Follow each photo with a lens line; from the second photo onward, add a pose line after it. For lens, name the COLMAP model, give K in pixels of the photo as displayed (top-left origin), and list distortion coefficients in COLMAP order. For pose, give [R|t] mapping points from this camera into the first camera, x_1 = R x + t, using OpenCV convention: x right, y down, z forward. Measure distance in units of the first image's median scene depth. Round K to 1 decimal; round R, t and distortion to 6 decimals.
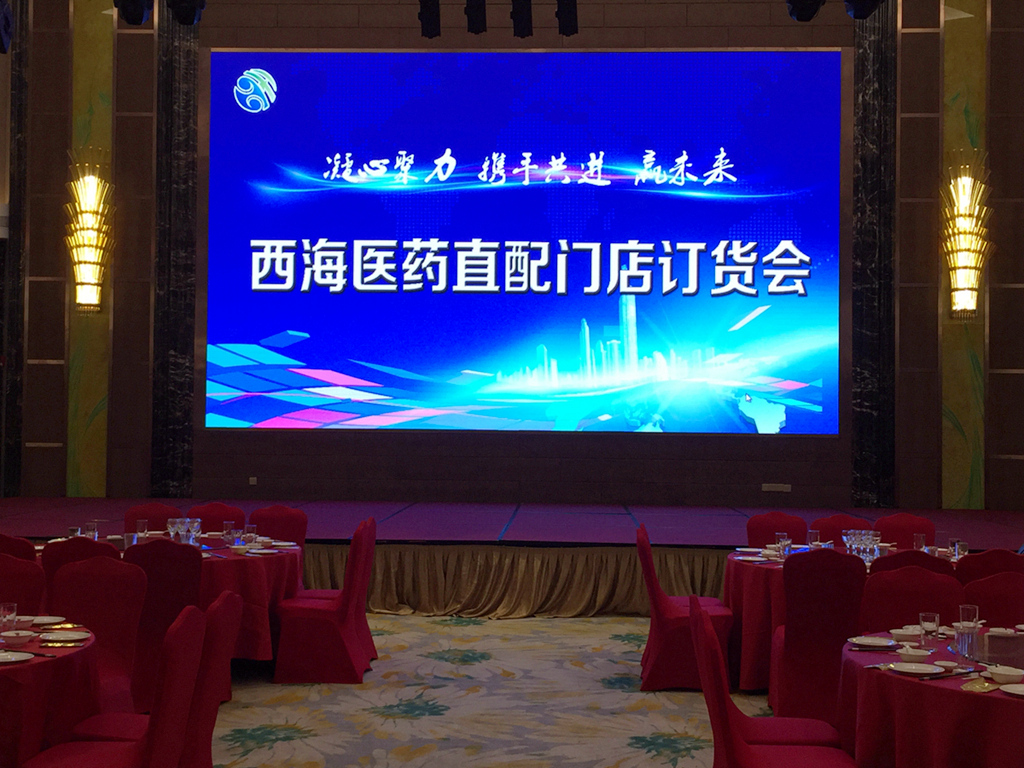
lens RADIAL K [[1536.0, 0, 559.0], [0, 1536.0, 404.9], [0, 0, 1]] dist [0.050566, 0.000000]
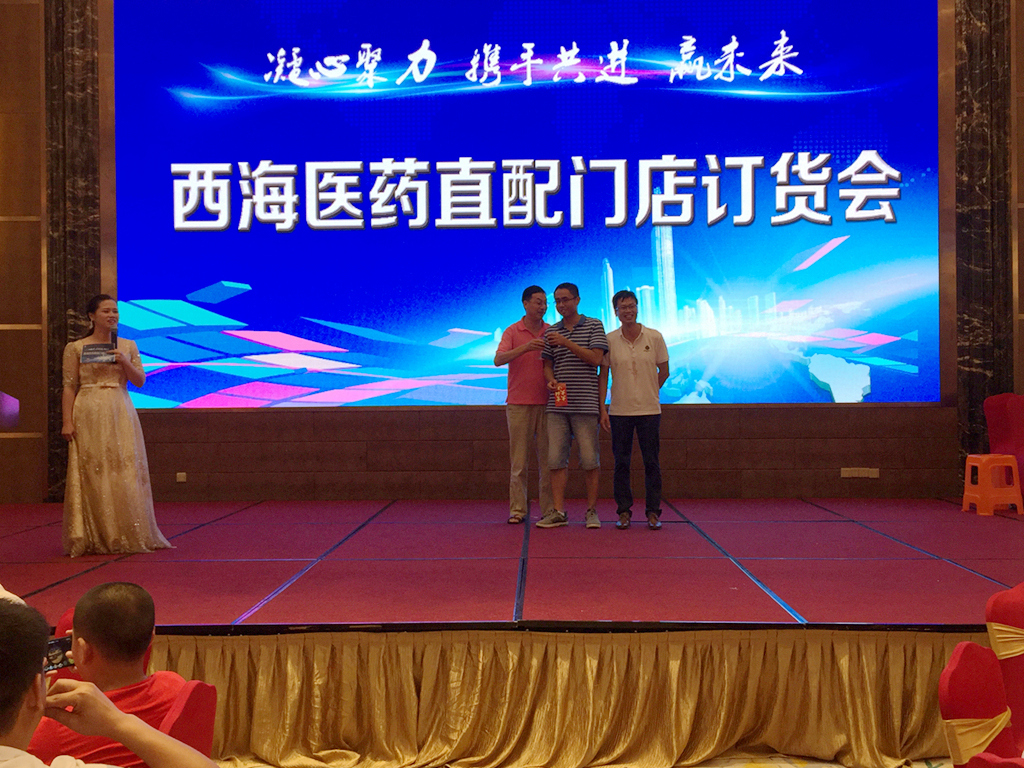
lens RADIAL K [[1155.6, 0, 521.2], [0, 1155.6, 397.0], [0, 0, 1]] dist [0.052376, 0.000000]
pose [[0.999779, -0.019341, -0.008233, -0.023066], [0.019473, 0.999678, 0.016289, 0.003076], [0.007916, -0.016445, 0.999833, 0.417830]]
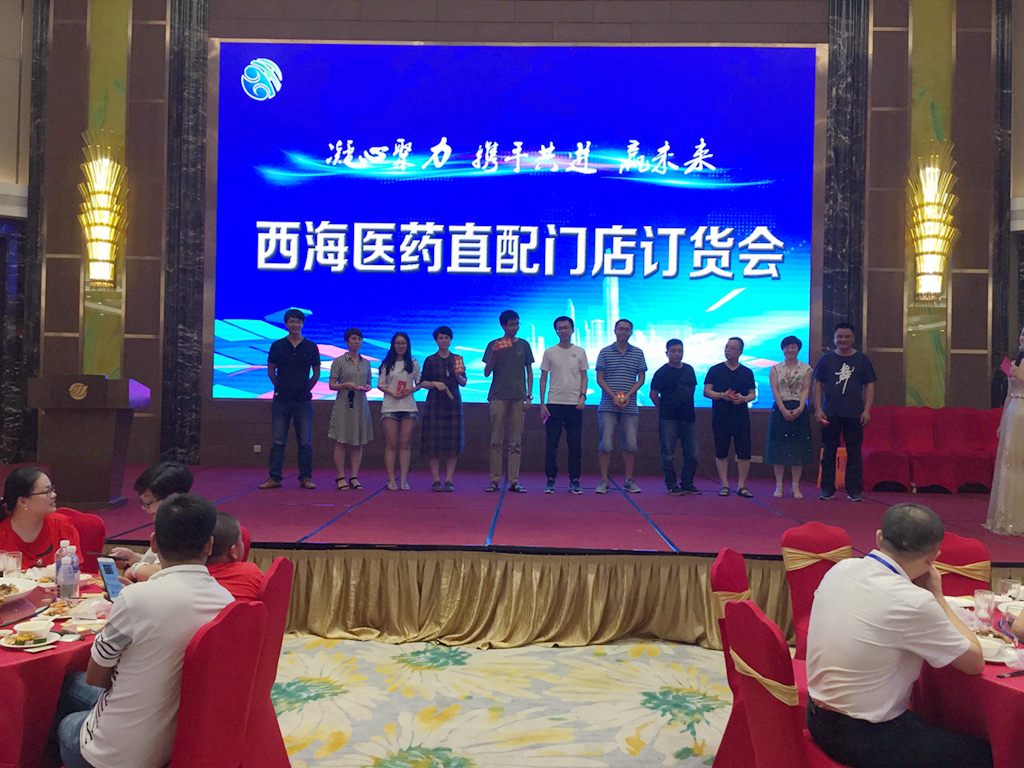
lens RADIAL K [[910.9, 0, 523.0], [0, 910.9, 392.5], [0, 0, 1]] dist [0.079822, -0.098330]
pose [[0.999958, 0.008679, -0.002995, -0.014040], [-0.008650, 0.999917, 0.009600, 0.002991], [0.003078, -0.009573, 0.999949, 0.366319]]
